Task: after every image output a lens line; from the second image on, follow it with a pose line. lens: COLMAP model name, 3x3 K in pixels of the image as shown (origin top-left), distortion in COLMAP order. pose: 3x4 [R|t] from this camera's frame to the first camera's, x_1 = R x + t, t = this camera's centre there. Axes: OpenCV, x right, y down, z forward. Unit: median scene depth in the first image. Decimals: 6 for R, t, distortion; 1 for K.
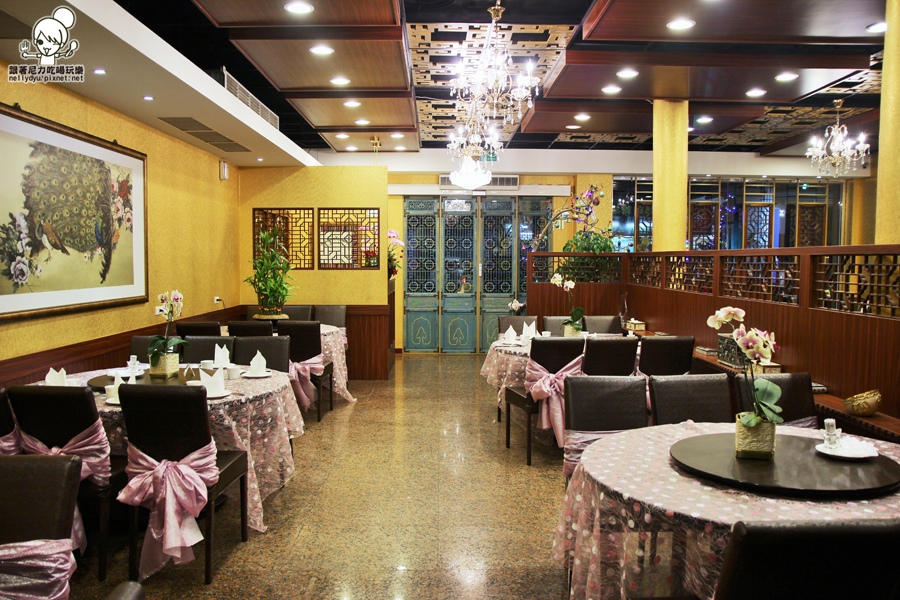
lens RADIAL K [[716.1, 0, 448.9], [0, 716.1, 307.8], [0, 0, 1]] dist [-0.122477, 0.123968]
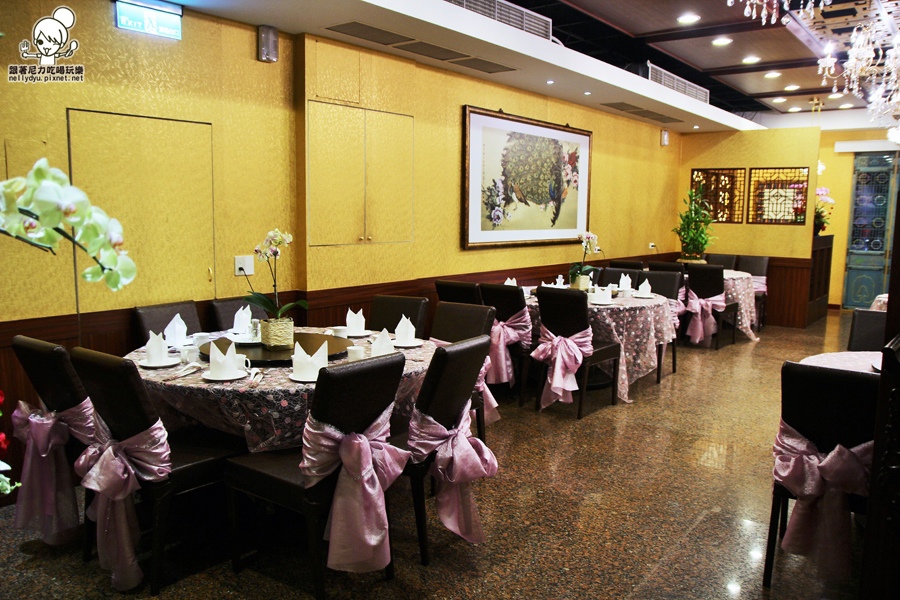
lens RADIAL K [[716.1, 0, 448.9], [0, 716.1, 307.8], [0, 0, 1]] dist [-0.122477, 0.123968]
pose [[0.782372, 0.091438, -0.616063, 0.194664], [-0.052575, 0.995330, 0.080962, 0.017726], [0.620589, -0.030953, 0.783525, -0.211327]]
